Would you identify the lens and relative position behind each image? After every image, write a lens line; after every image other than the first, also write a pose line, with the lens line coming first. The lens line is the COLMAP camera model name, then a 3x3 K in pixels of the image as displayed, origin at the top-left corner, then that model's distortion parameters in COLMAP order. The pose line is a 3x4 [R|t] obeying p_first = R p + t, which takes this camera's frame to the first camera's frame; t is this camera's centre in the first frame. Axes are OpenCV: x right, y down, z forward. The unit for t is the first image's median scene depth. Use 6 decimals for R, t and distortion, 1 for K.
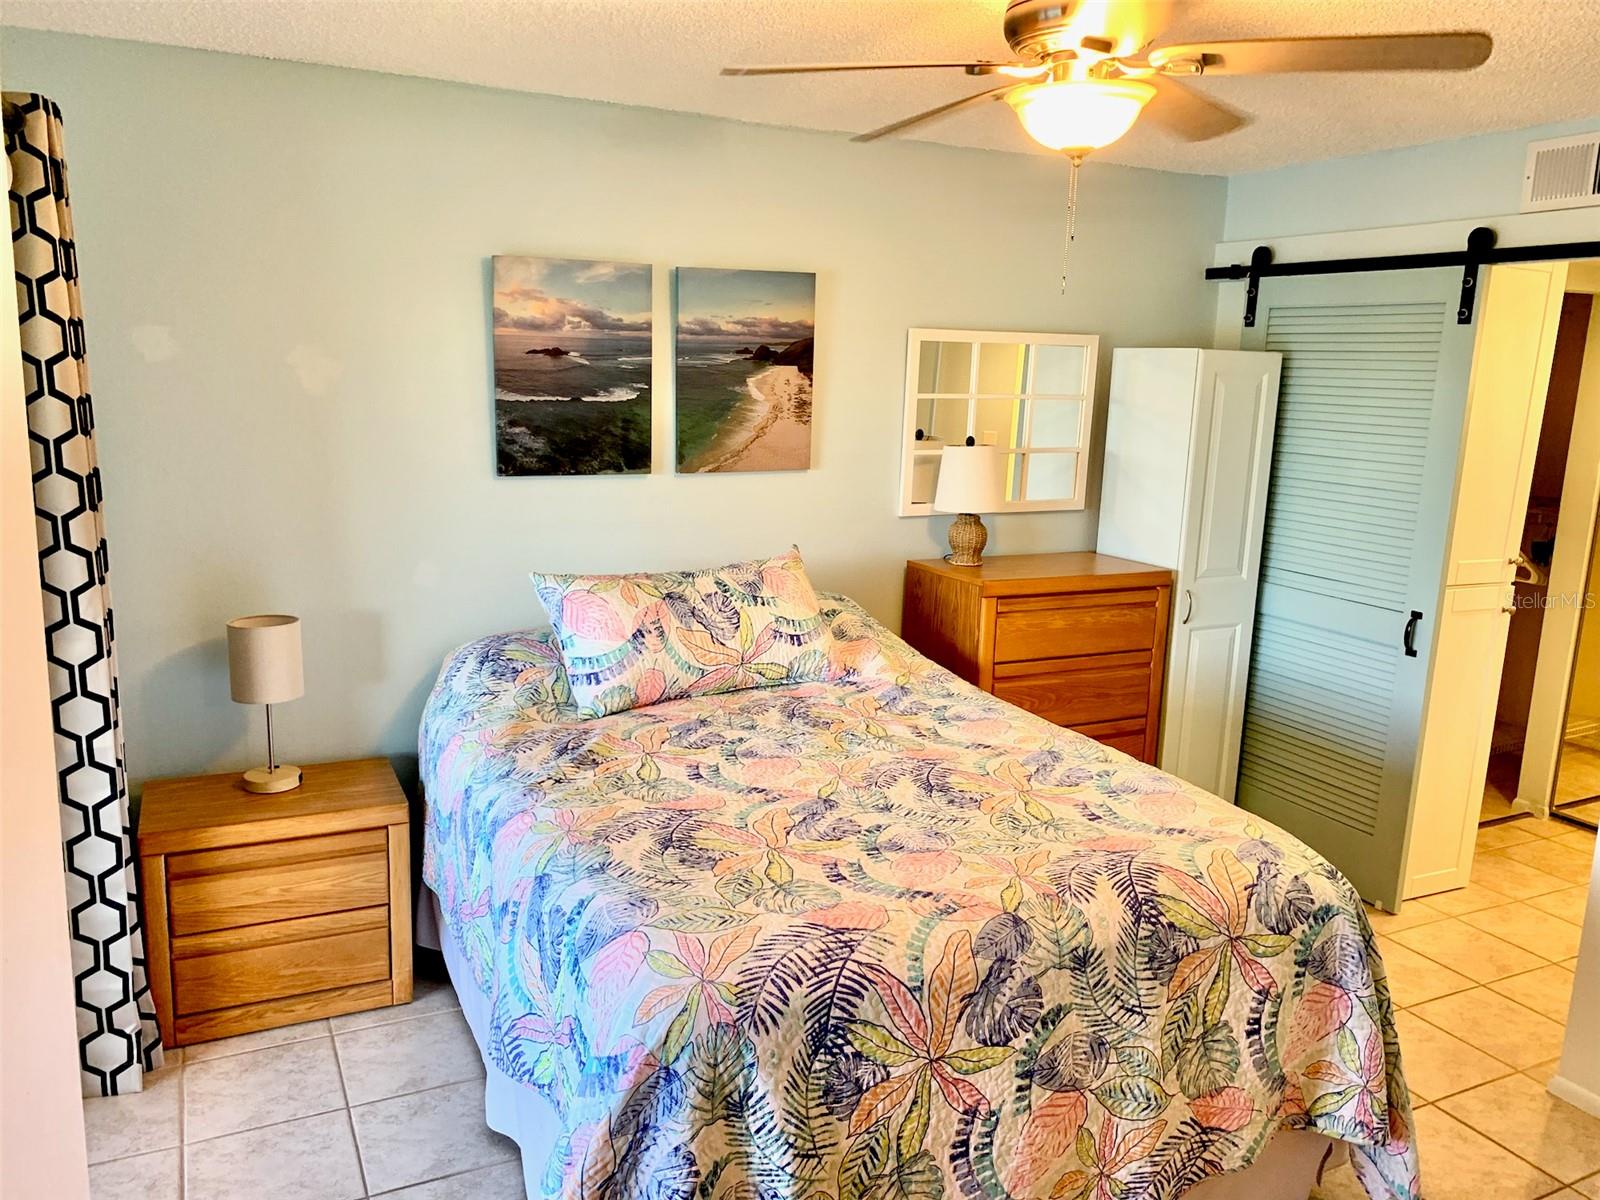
lens RADIAL K [[1222.1, 0, 800.0], [0, 1222.1, 600.0], [0, 0, 1]] dist [0.142718, -0.306338]
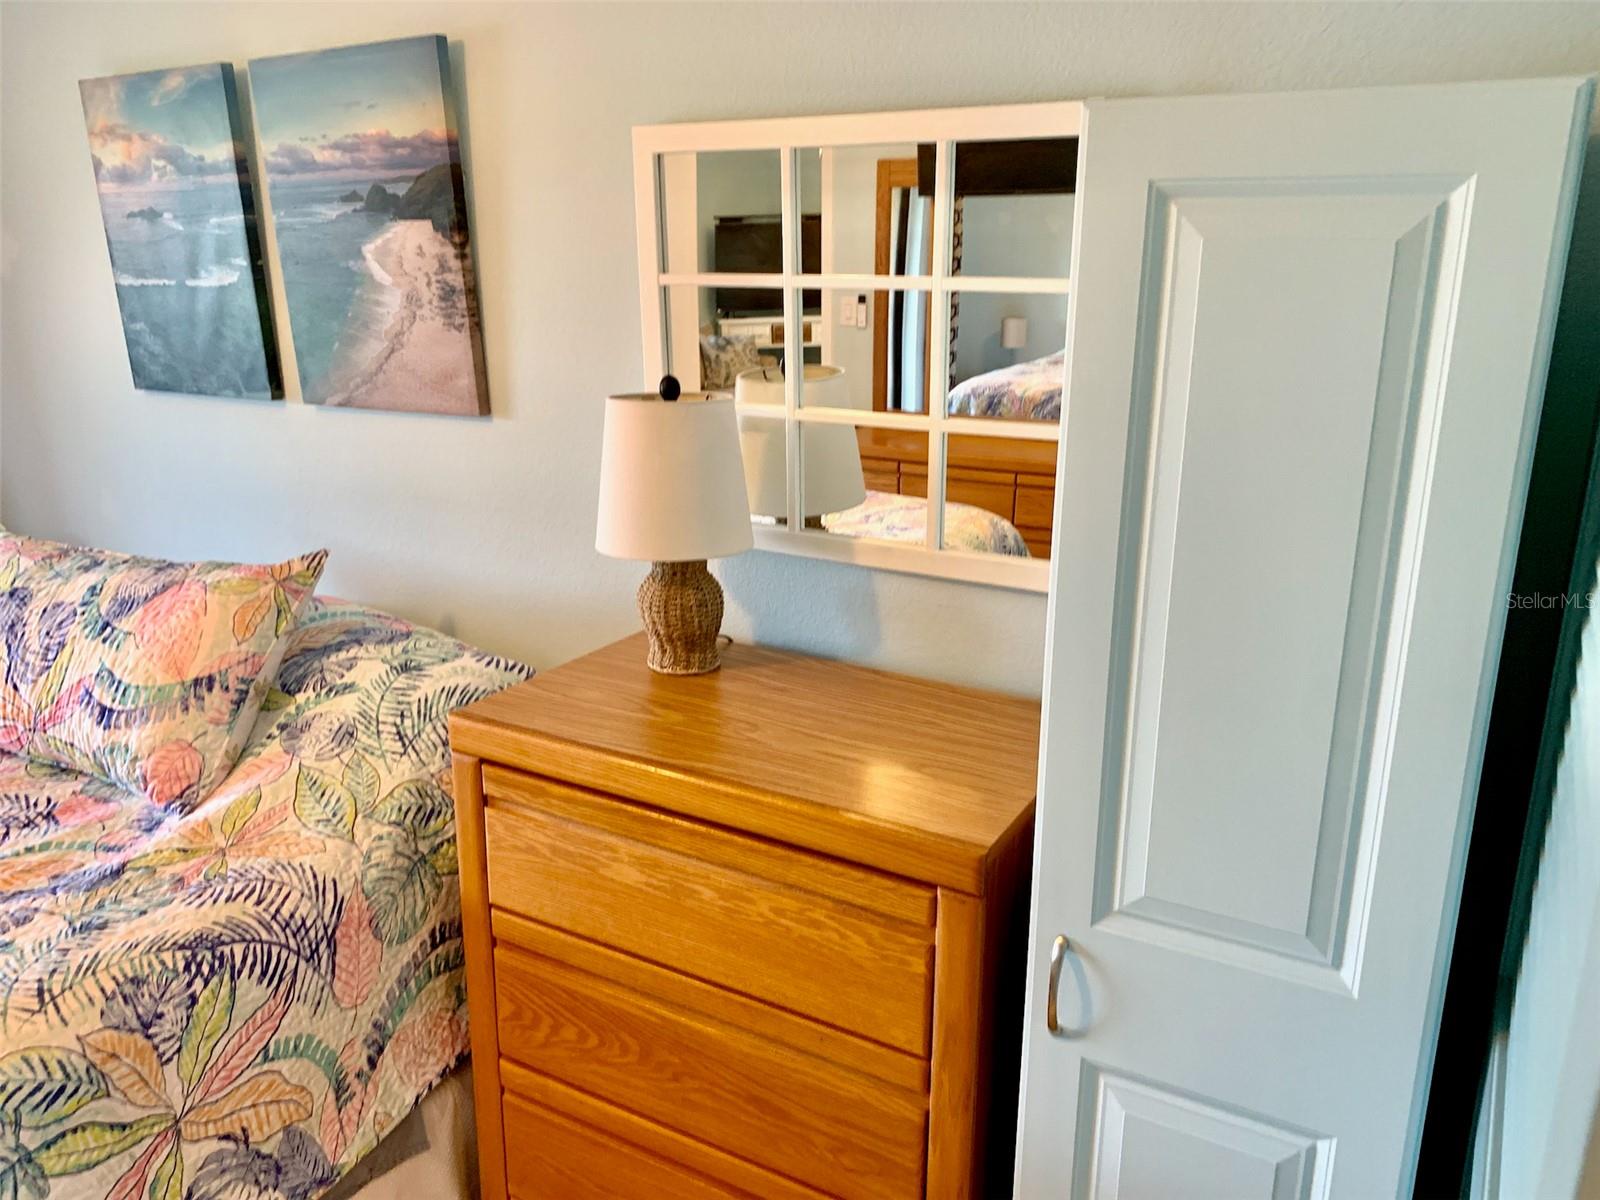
lens RADIAL K [[1239.5, 0, 799.2], [0, 1239.5, 575.2], [0, 0, 1]] dist [0.000427, 0.003299]
pose [[0.546789, 0.192008, -0.814957, 0.563832], [-0.142832, 0.980473, 0.135173, -0.139001], [0.824997, 0.042490, 0.563537, 0.858160]]
